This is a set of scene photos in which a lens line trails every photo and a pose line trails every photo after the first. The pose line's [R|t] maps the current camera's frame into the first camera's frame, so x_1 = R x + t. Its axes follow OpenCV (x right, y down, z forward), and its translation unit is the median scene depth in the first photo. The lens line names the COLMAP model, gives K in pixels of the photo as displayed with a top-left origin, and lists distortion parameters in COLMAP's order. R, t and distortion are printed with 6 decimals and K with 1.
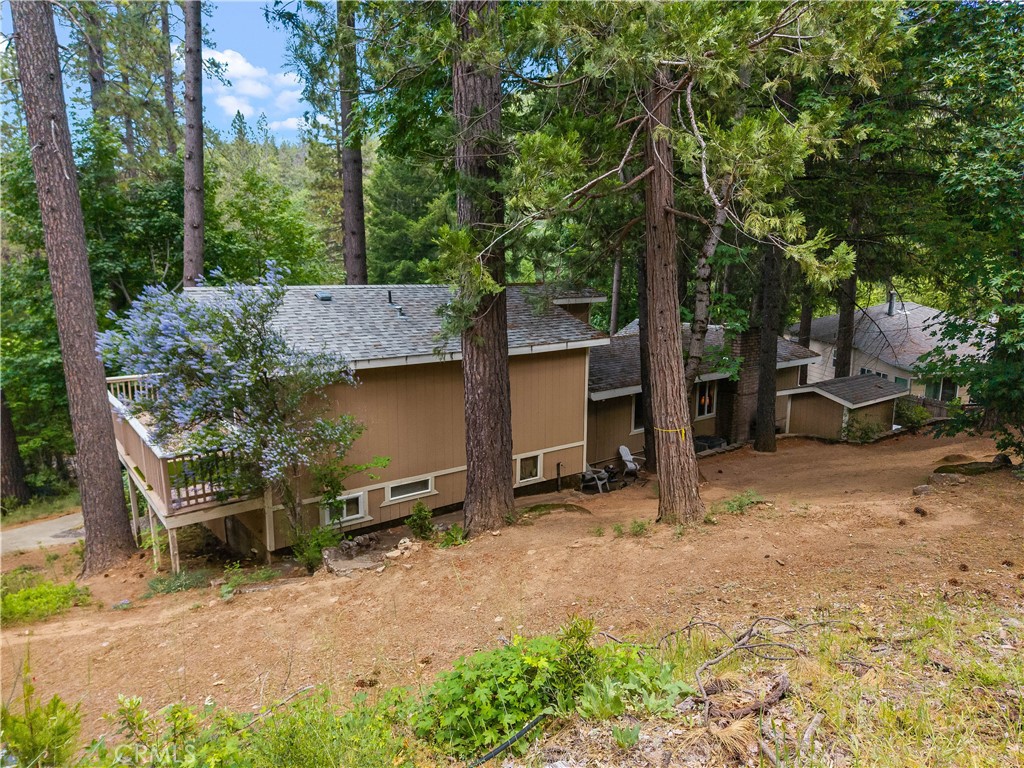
lens RADIAL K [[687.7, 0, 512.0], [0, 687.7, 384.0], [0, 0, 1]] dist [0.068541, -0.073588]
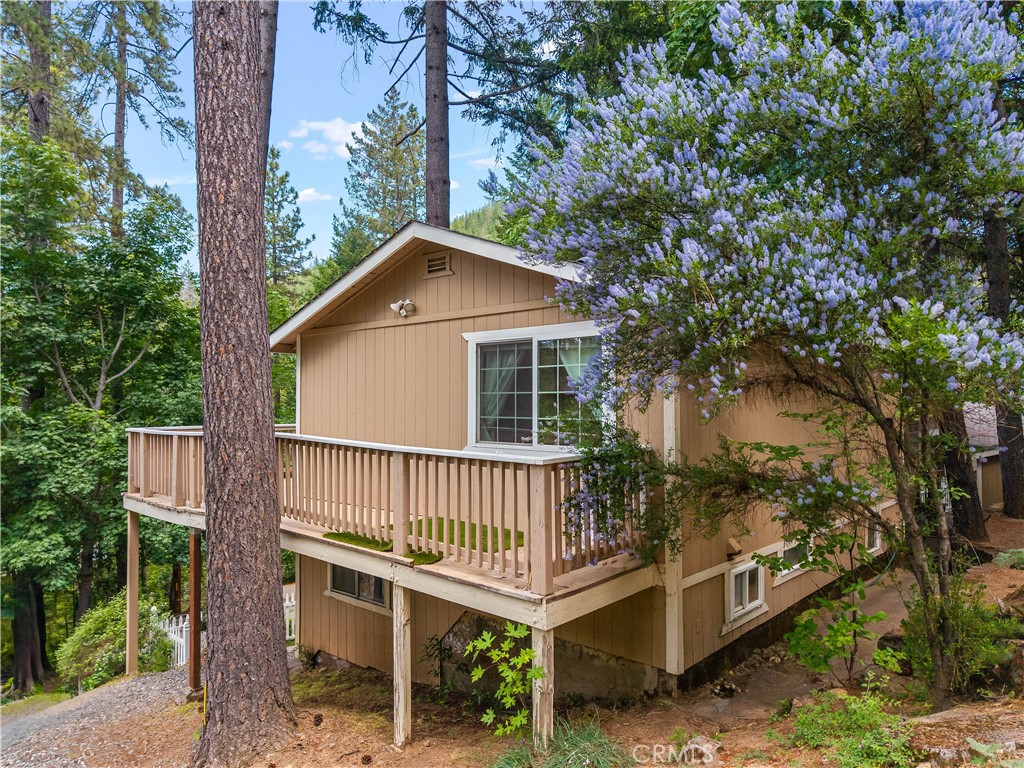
lens RADIAL K [[687.7, 0, 512.0], [0, 687.7, 384.0], [0, 0, 1]] dist [0.068541, -0.073588]
pose [[0.982064, -0.001642, 0.188538, -0.523580], [0.041256, 0.977601, -0.206384, 0.128159], [-0.183976, 0.210460, 0.960135, 0.473533]]
